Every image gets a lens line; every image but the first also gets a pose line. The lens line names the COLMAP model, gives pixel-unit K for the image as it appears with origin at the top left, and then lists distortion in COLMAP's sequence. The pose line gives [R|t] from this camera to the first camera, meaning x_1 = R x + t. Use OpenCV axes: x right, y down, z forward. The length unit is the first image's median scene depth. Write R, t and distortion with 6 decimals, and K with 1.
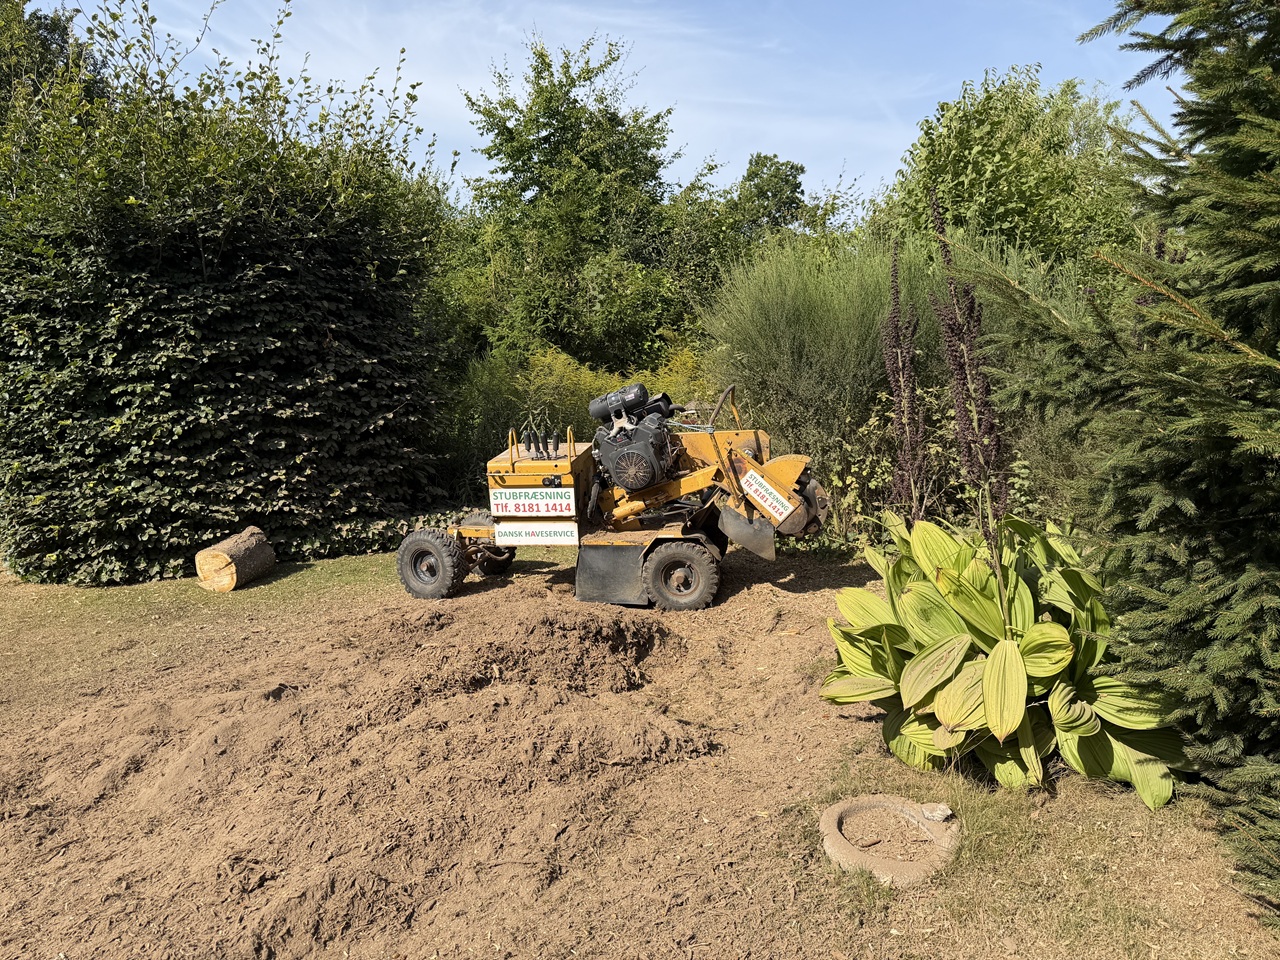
lens RADIAL K [[897.0, 0, 640.0], [0, 897.0, 480.0], [0, 0, 1]] dist [0.008003, 0.001340]
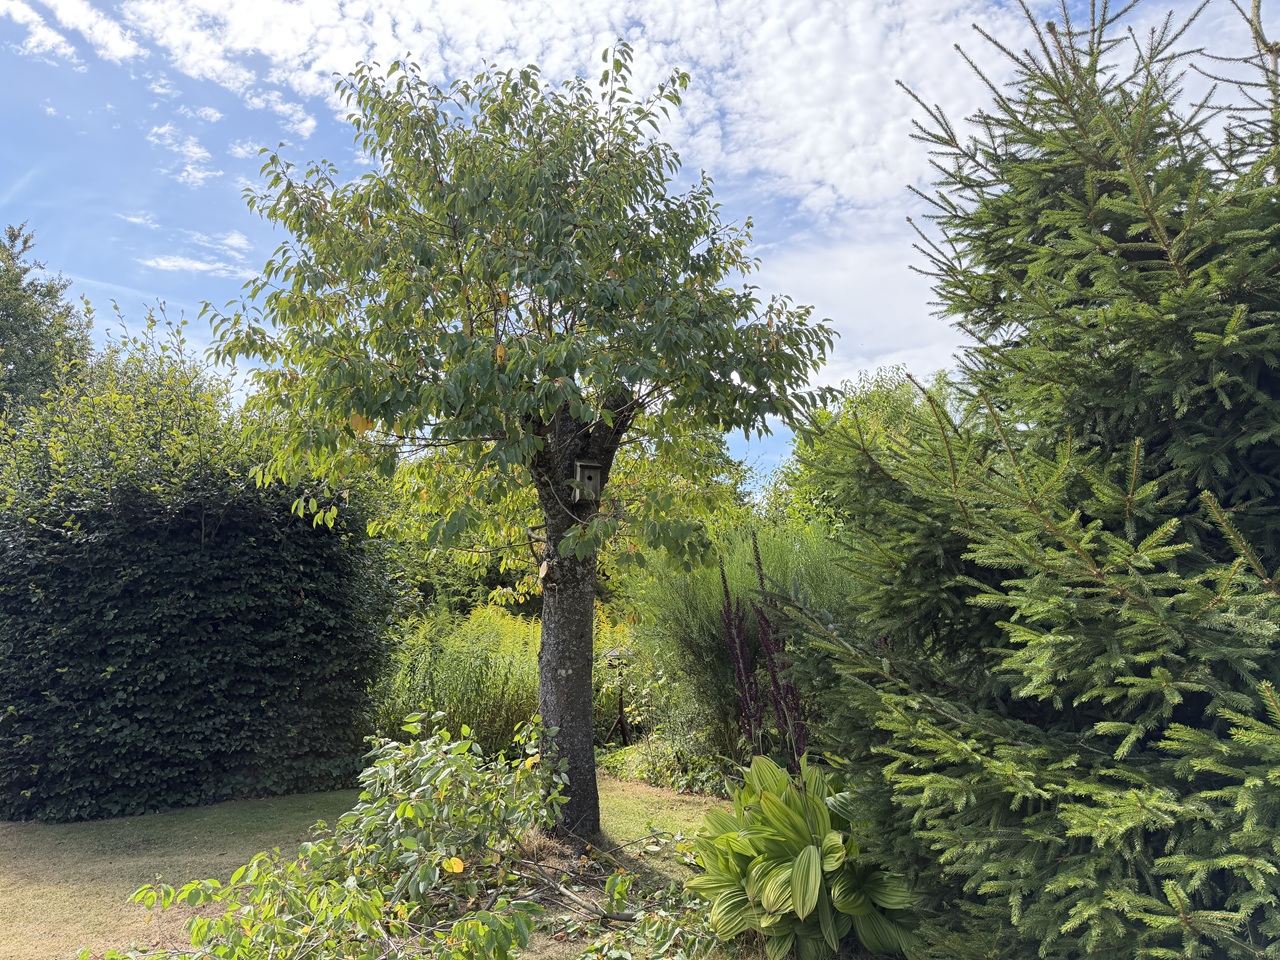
lens RADIAL K [[897.0, 0, 640.0], [0, 897.0, 480.0], [0, 0, 1]] dist [0.008003, 0.001340]
pose [[0.997250, 0.025122, 0.069720, 0.010315], [-0.006363, 0.966339, -0.257192, -0.006848], [-0.073835, 0.256041, 0.963842, -0.219782]]
